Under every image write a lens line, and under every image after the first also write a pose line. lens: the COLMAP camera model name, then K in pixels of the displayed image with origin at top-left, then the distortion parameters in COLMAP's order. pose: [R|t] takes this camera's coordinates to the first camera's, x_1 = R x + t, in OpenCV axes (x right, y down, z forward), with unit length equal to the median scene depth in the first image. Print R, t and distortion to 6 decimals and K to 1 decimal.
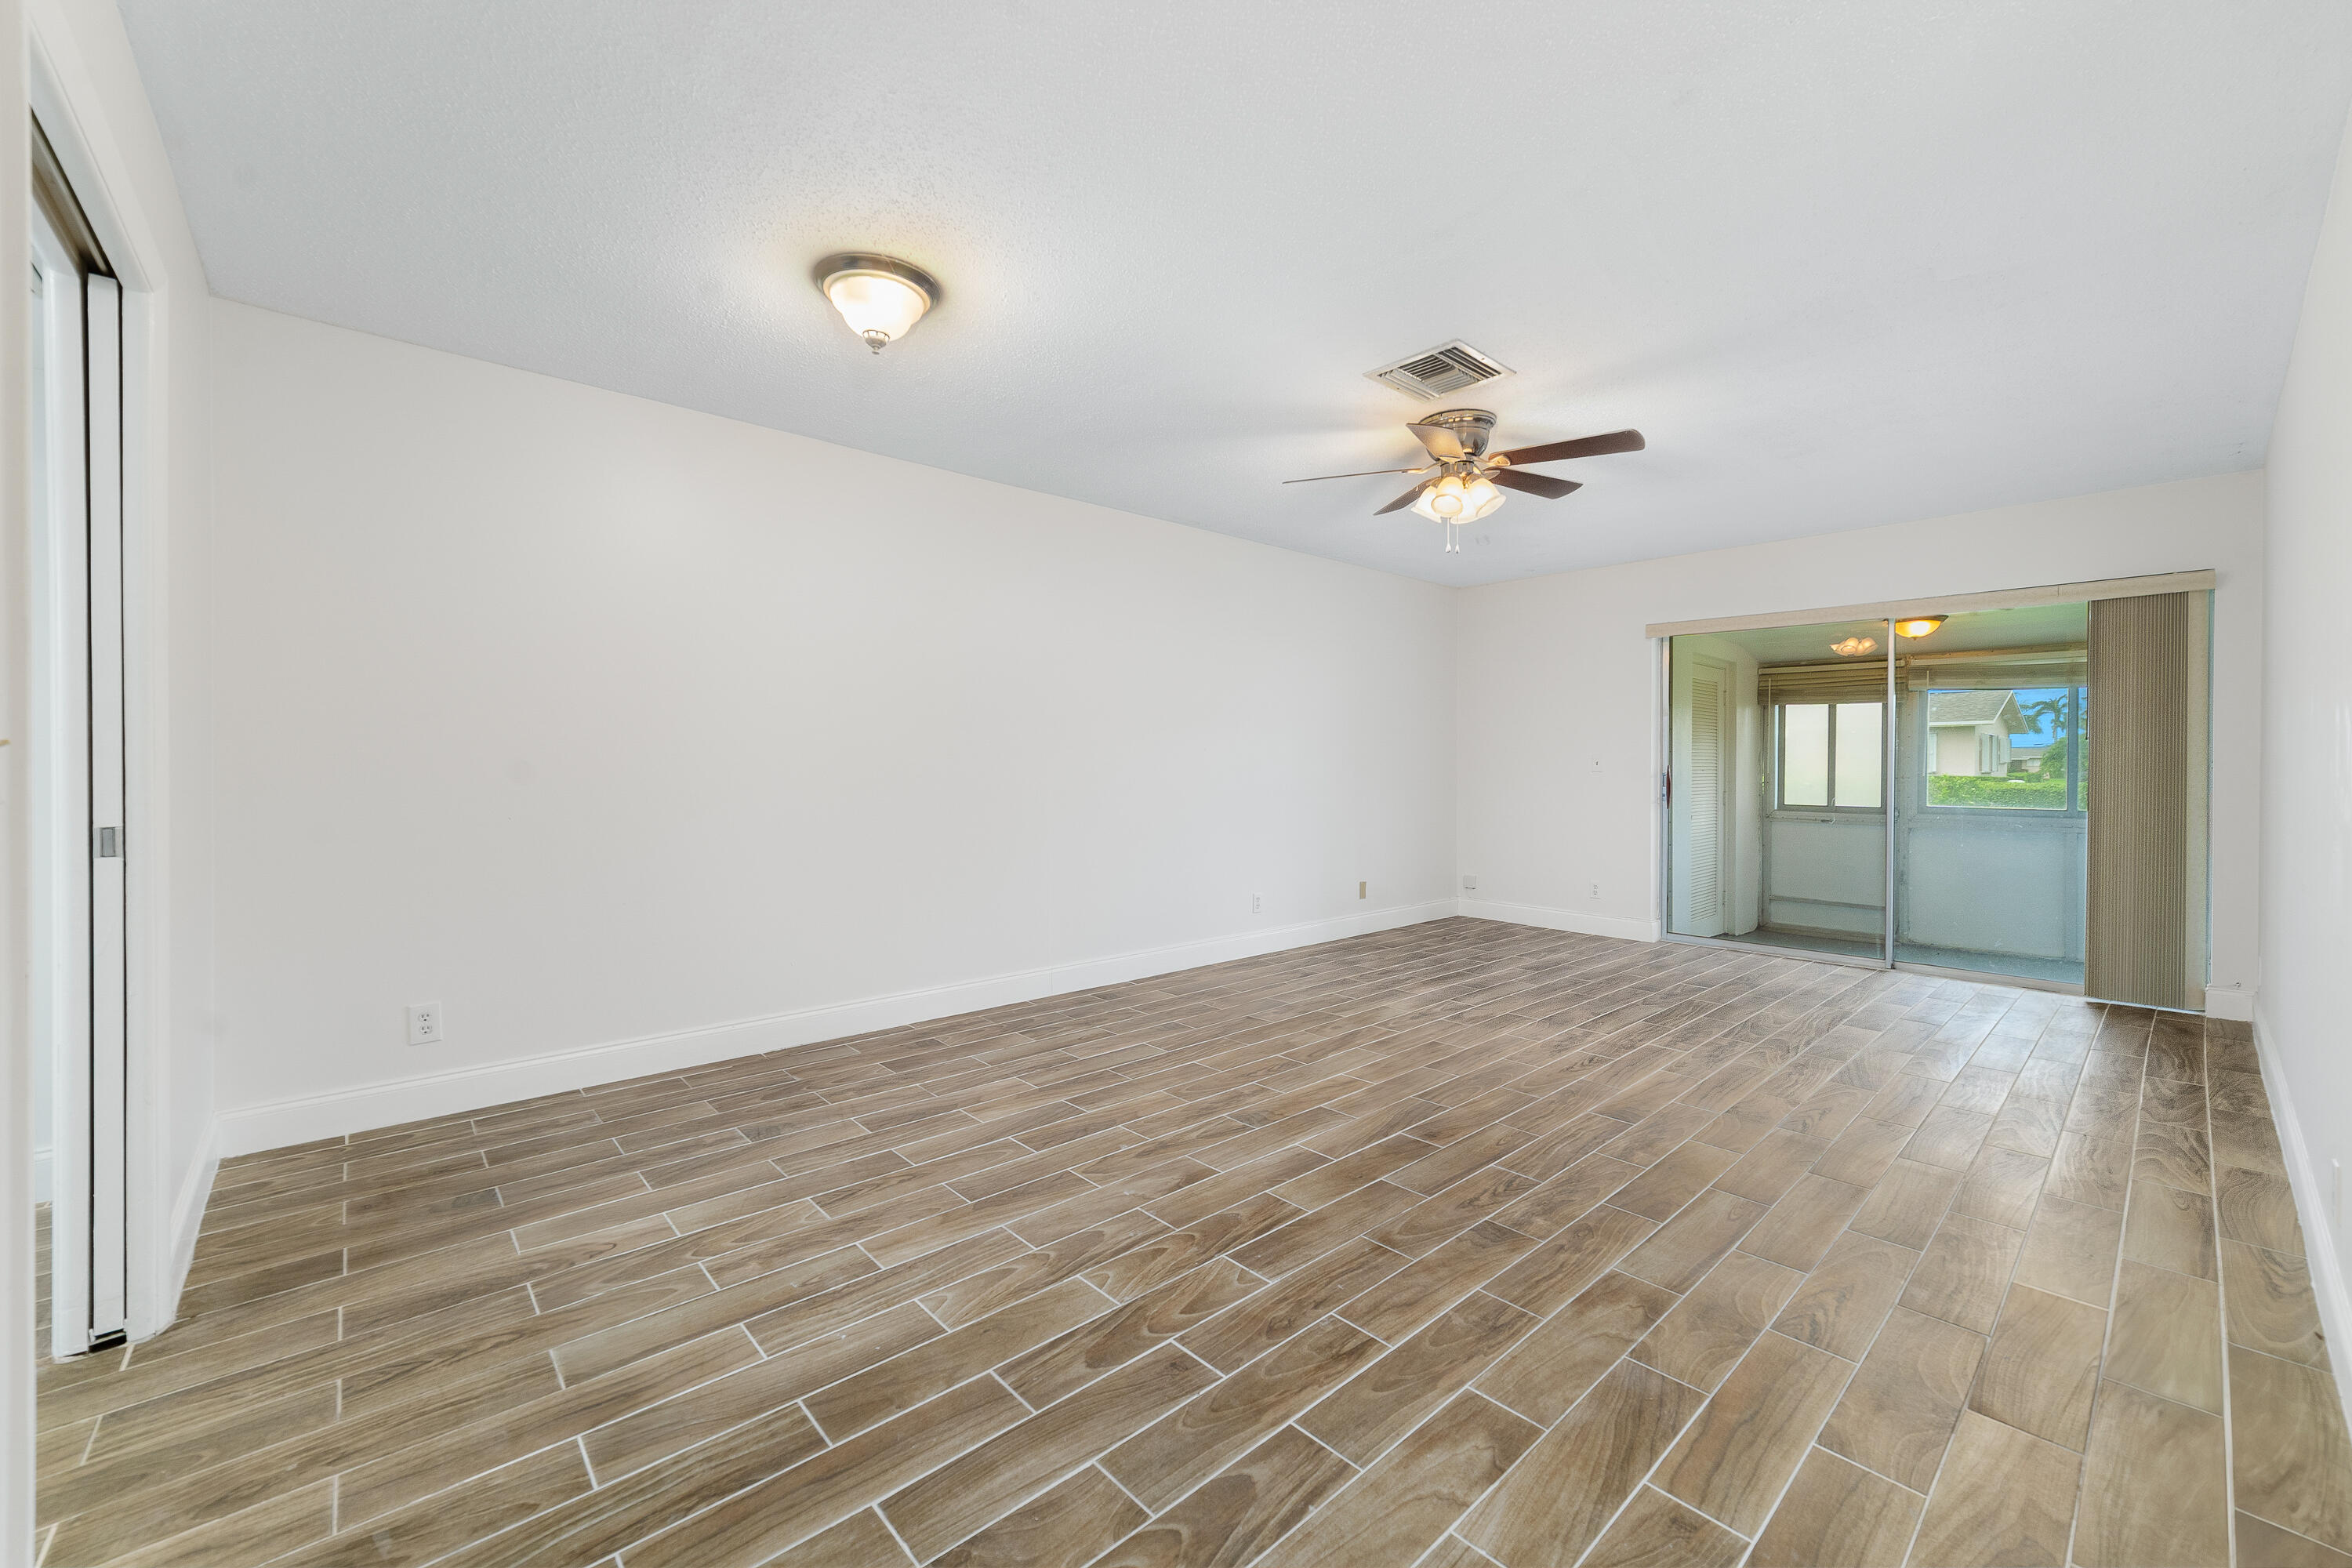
lens RADIAL K [[904.6, 0, 1192.0], [0, 904.6, 786.6], [0, 0, 1]] dist [-0.034387, 0.012122]
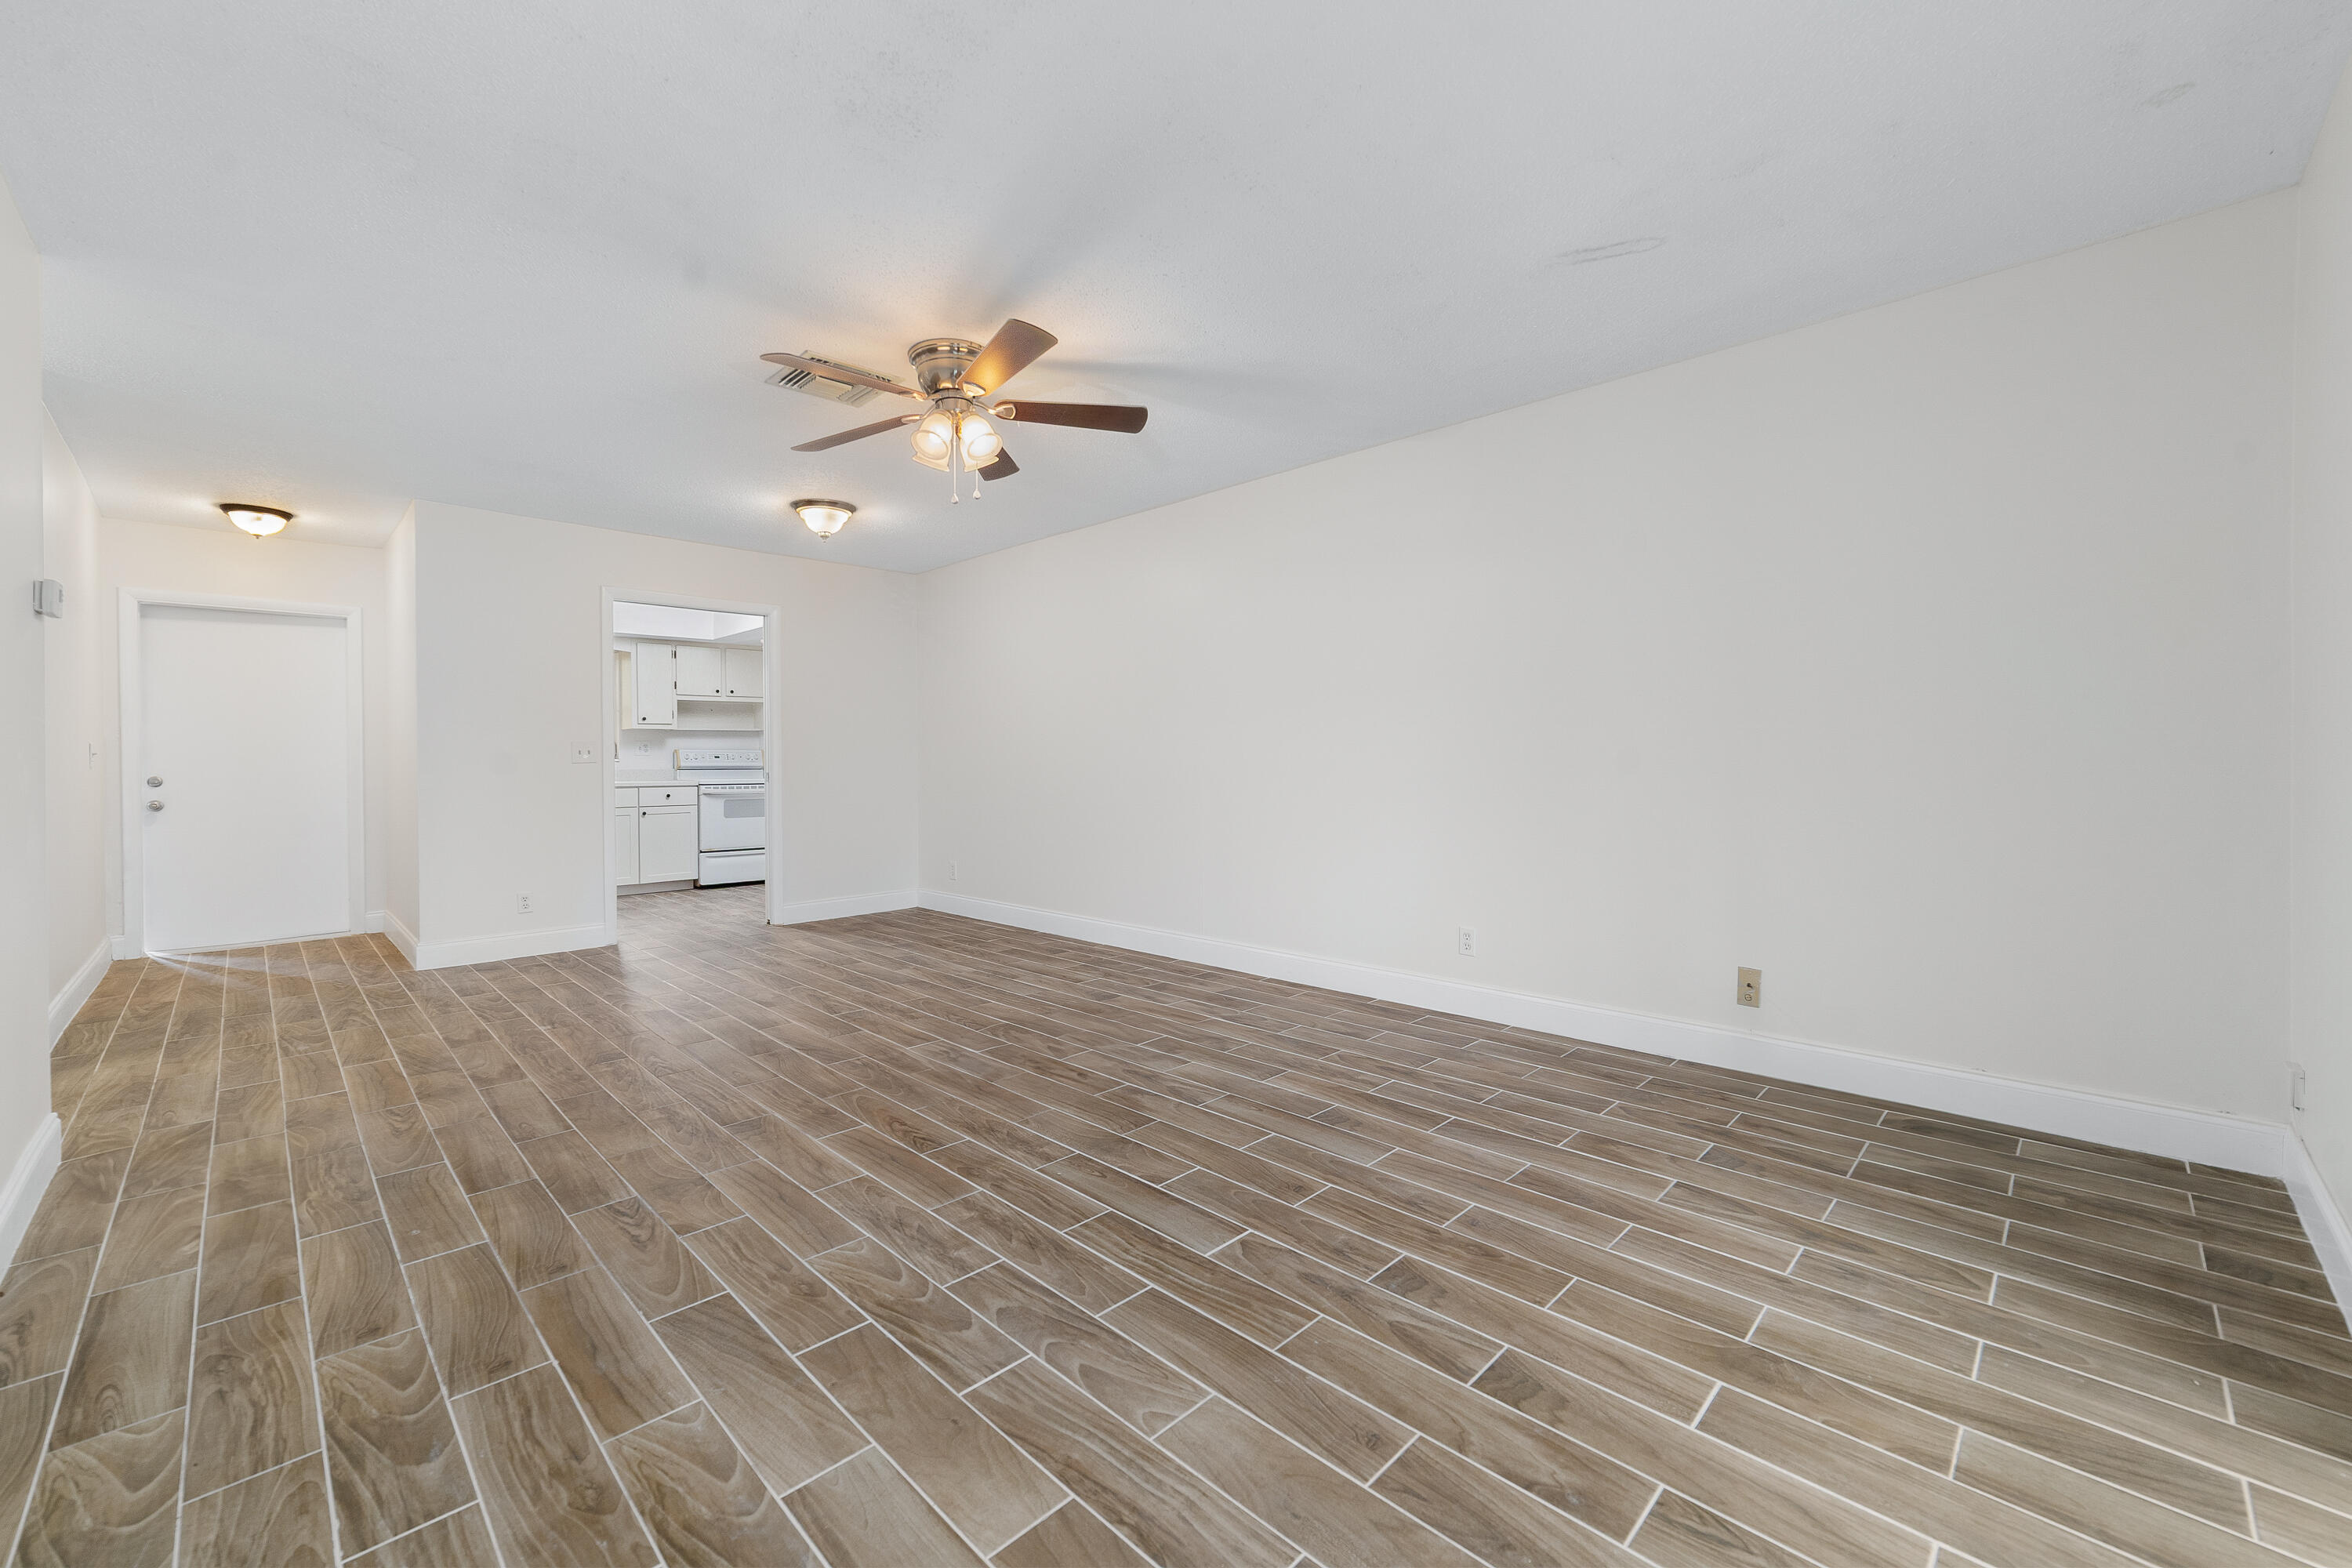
lens RADIAL K [[956.8, 0, 1187.2], [0, 956.8, 750.2], [0, 0, 1]] dist [-0.029751, 0.011298]
pose [[0.060291, -0.009790, -0.998133, 1.142678], [-0.013565, 0.999852, -0.010627, -0.009544], [0.998089, 0.014180, 0.060149, 1.069478]]
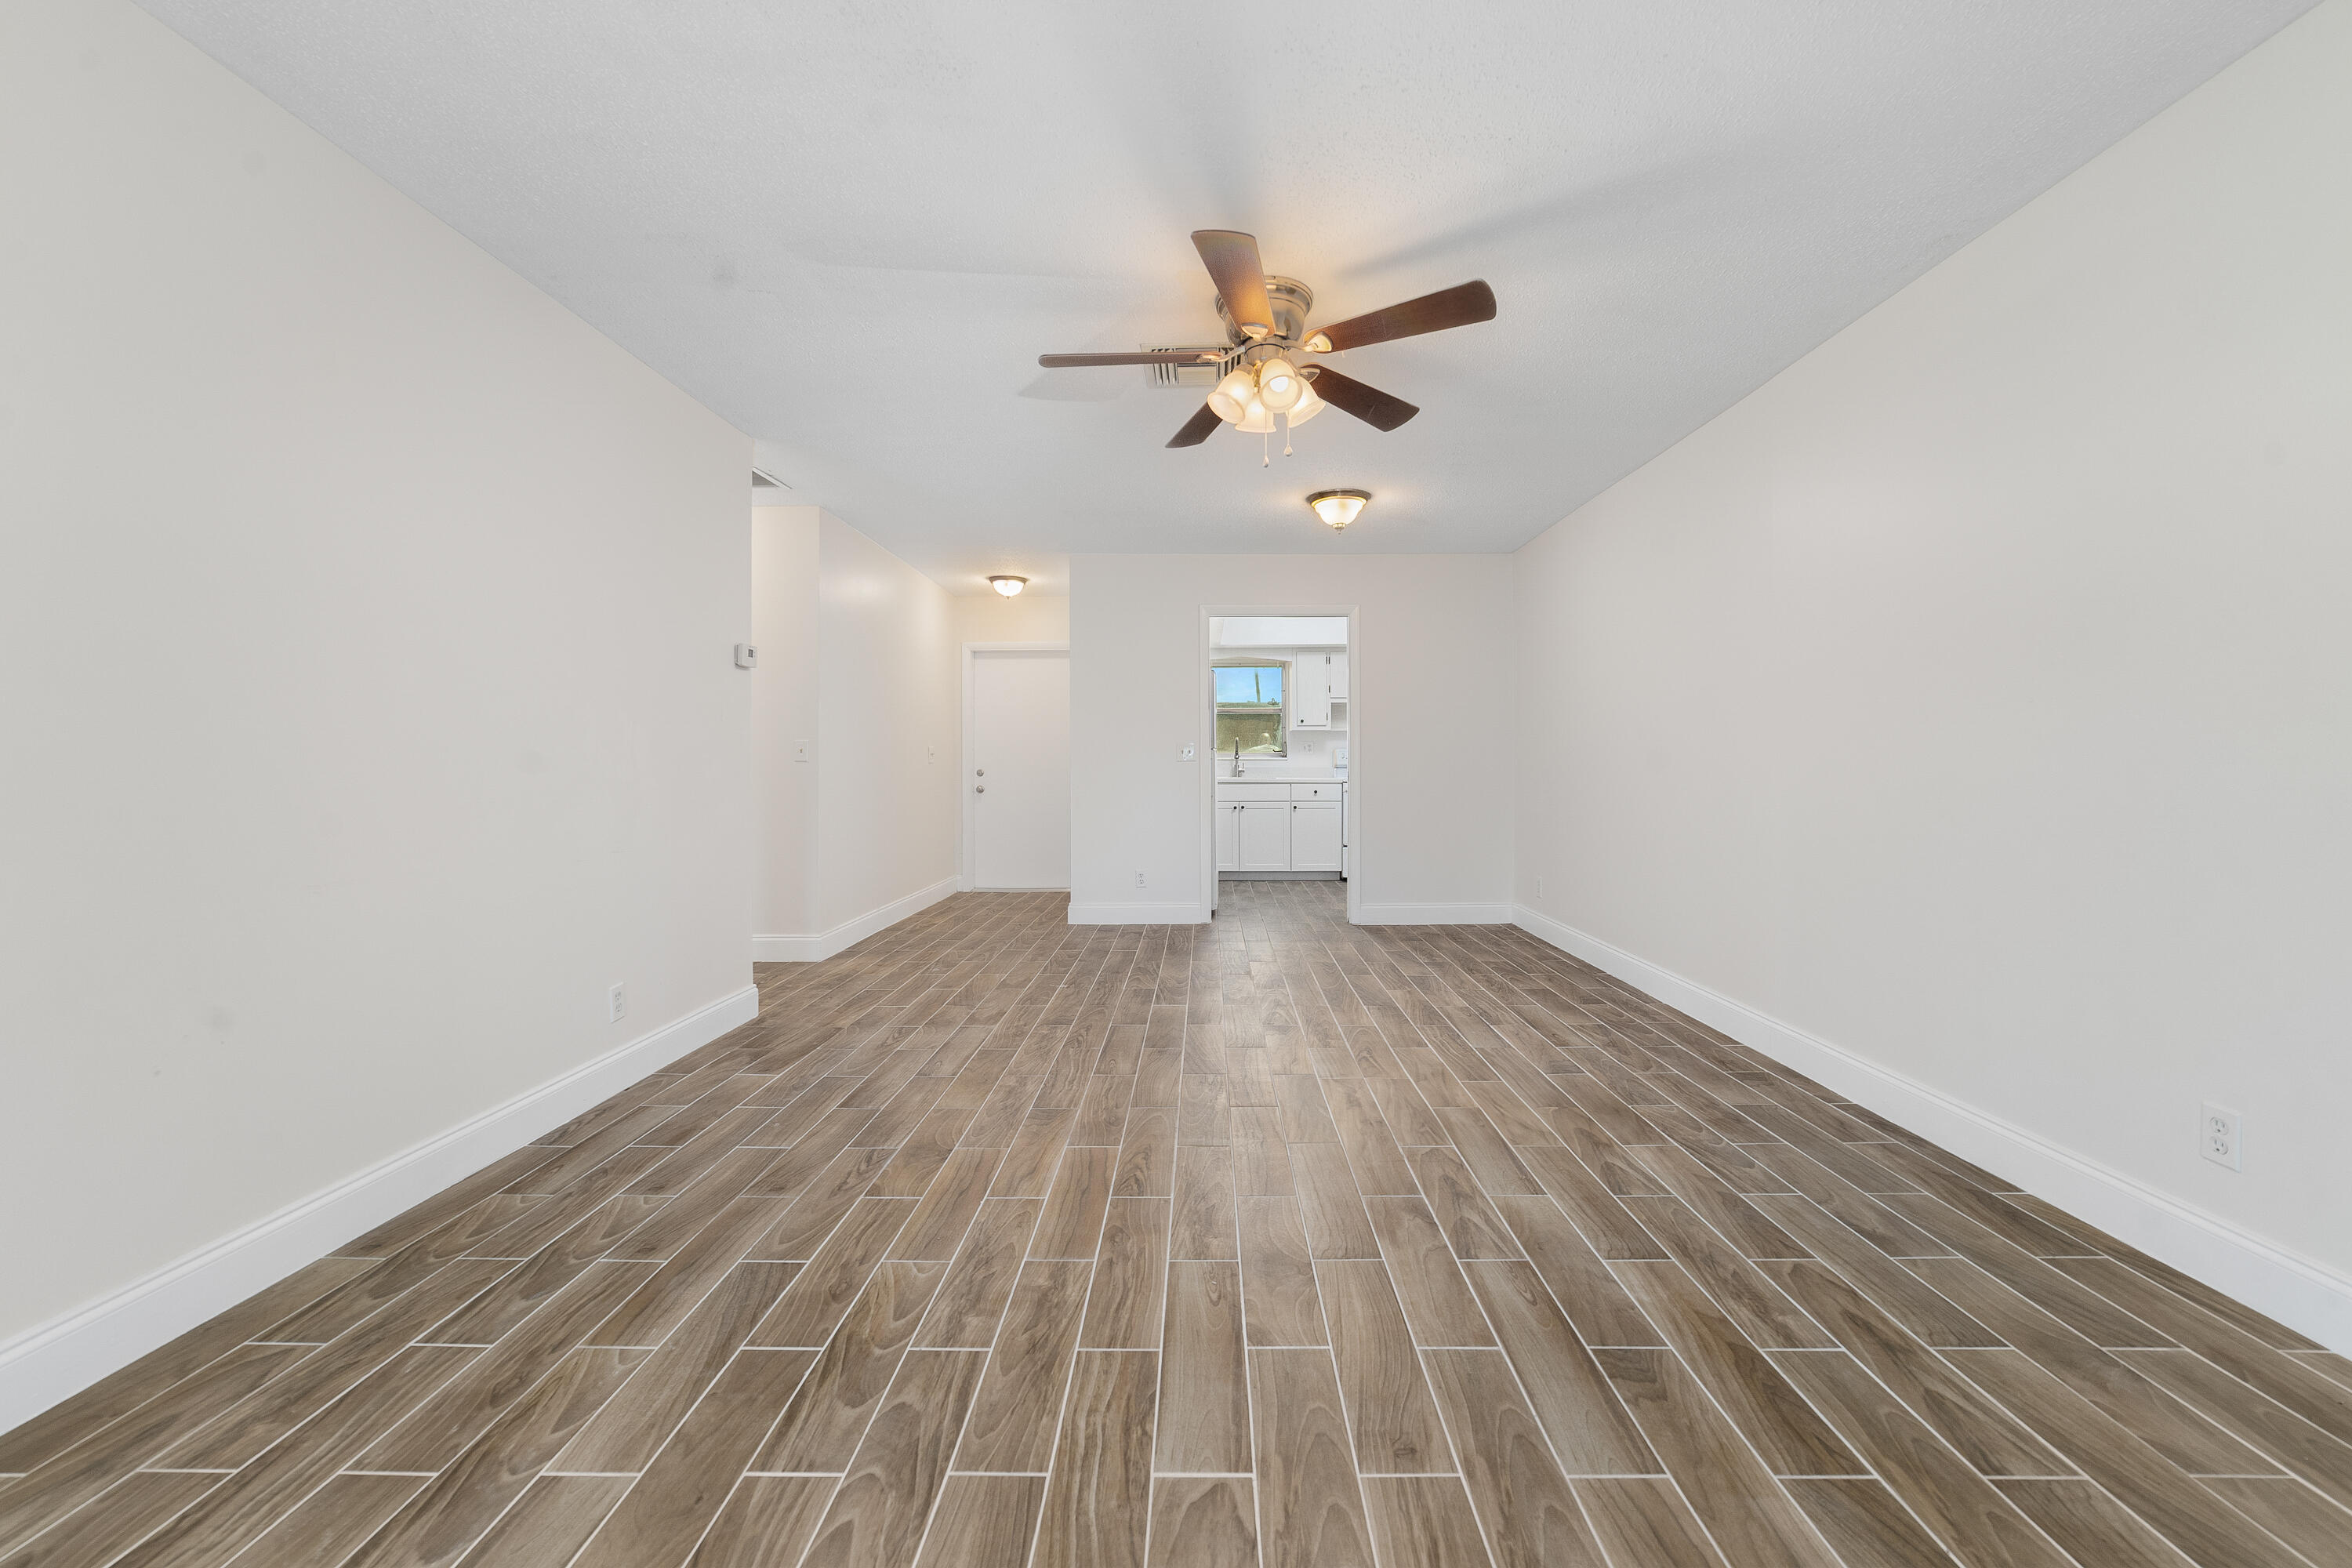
lens RADIAL K [[956.8, 0, 1187.2], [0, 956.8, 750.2], [0, 0, 1]] dist [-0.029751, 0.011298]
pose [[-0.686472, -0.006853, -0.727124, 0.860160], [-0.012307, 0.999922, 0.002194, -0.016165], [0.727052, 0.010455, -0.686503, 1.386129]]
